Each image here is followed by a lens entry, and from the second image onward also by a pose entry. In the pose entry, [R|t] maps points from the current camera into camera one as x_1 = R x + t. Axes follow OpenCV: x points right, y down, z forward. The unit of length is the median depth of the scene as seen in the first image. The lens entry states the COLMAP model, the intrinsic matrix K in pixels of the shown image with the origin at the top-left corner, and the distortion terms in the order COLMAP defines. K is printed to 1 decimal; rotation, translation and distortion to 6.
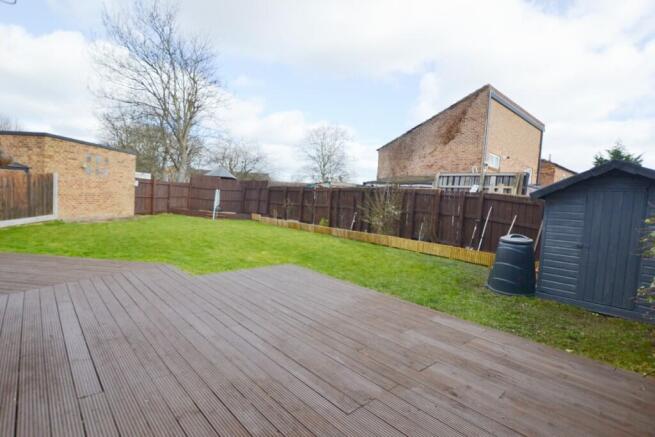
lens RADIAL K [[328.6, 0, 328.8], [0, 328.6, 218.0], [0, 0, 1]] dist [0.000771, 0.000766]
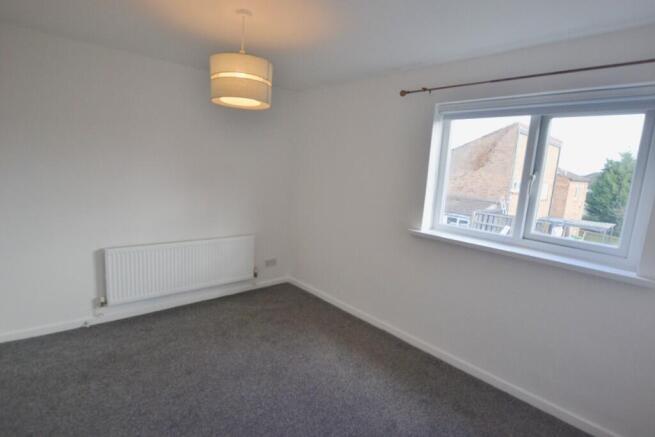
lens RADIAL K [[328.6, 0, 326.8], [0, 328.6, 218.0], [0, 0, 1]] dist [0.000771, 0.000766]
pose [[0.999962, -0.000364, -0.008690, -0.154049], [0.001273, 0.994490, 0.104824, -0.187471], [0.008604, -0.104831, 0.994453, -0.154869]]
